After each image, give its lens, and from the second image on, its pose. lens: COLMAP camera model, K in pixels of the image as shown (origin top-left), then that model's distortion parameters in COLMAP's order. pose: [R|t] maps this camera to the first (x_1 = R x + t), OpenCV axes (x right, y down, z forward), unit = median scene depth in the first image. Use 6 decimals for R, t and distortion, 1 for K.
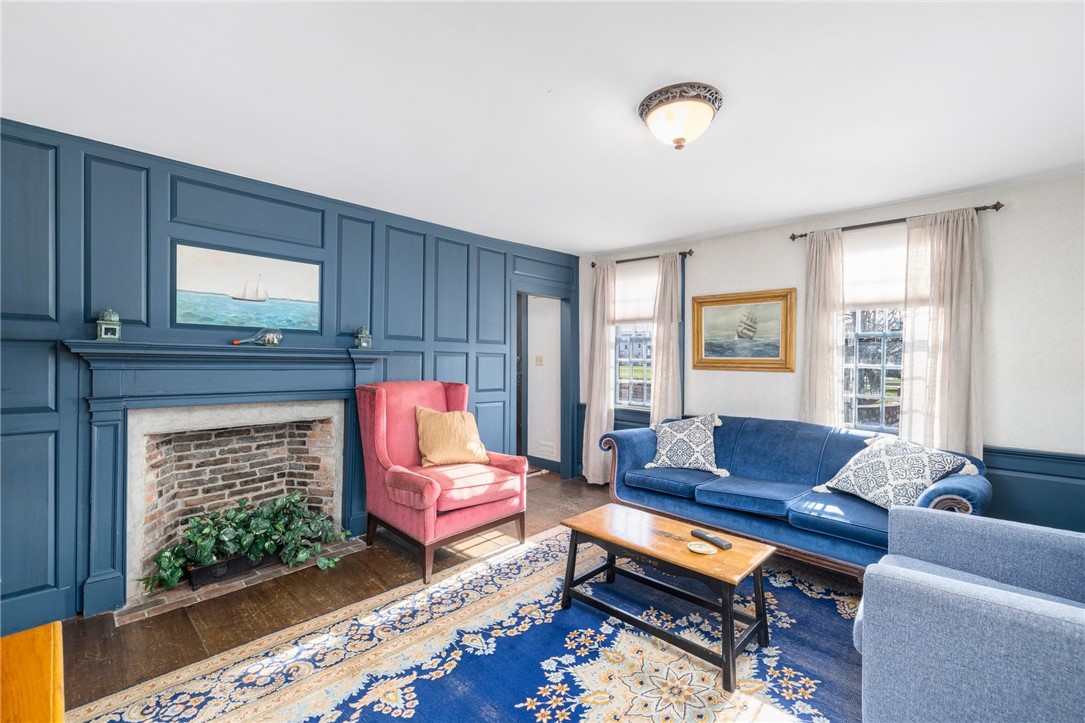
lens RADIAL K [[462.9, 0, 547.7], [0, 462.9, 358.5], [0, 0, 1]] dist [0.000846, -0.000451]
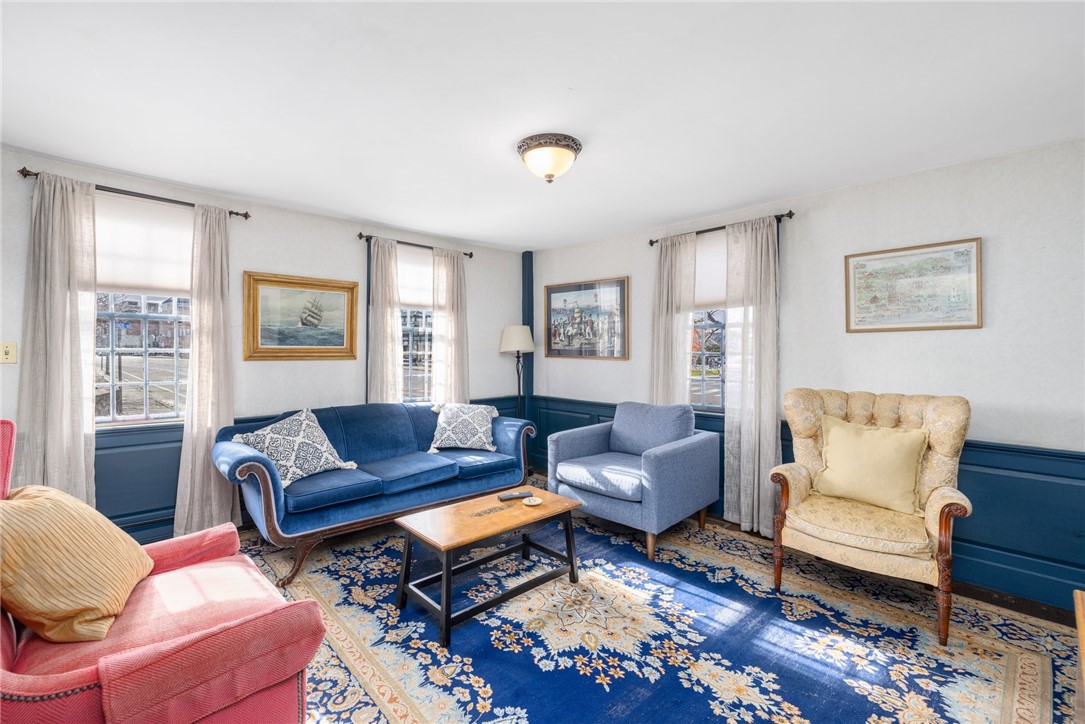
lens RADIAL K [[462.9, 0, 520.3], [0, 462.9, 348.9], [0, 0, 1]] dist [0.000846, -0.000451]
pose [[0.090975, -0.014816, 0.995743, -0.647187], [-0.008168, 0.999845, 0.015624, -0.019620], [-0.995820, -0.009555, 0.090840, 0.644212]]
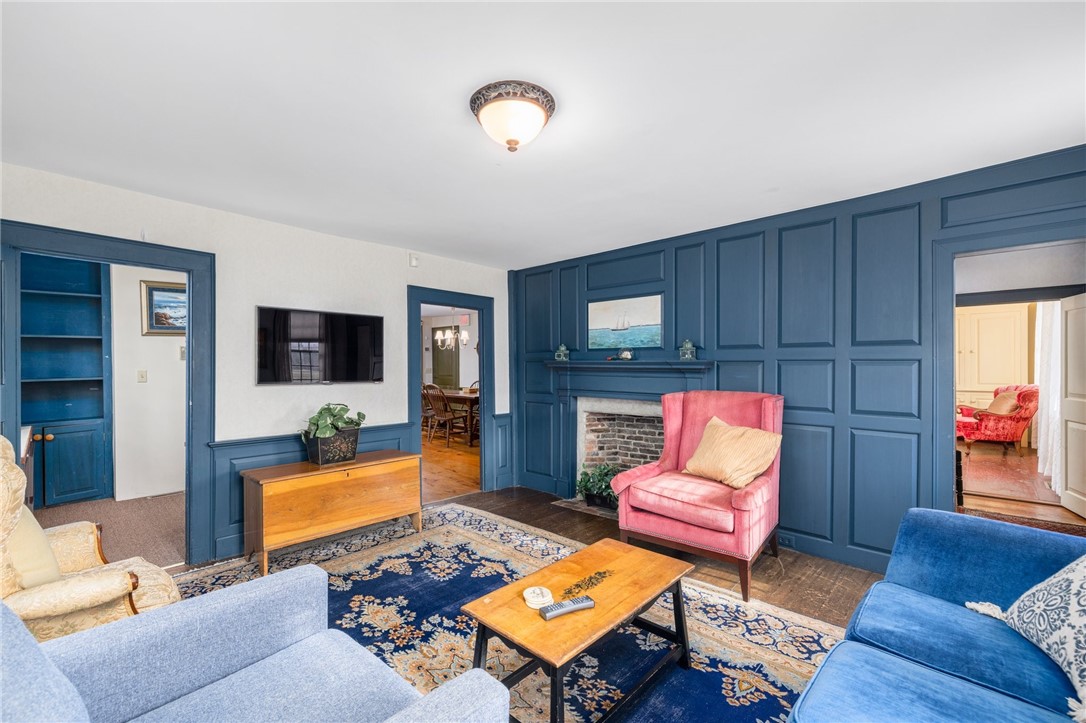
lens RADIAL K [[463.3, 0, 534.8], [0, 463.3, 367.6], [0, 0, 1]] dist [0.000846, -0.000451]
pose [[0.004442, -0.003093, -0.999985, 0.813568], [0.007911, 0.999964, -0.003058, -0.002666], [0.999959, -0.007897, 0.004467, 0.694091]]
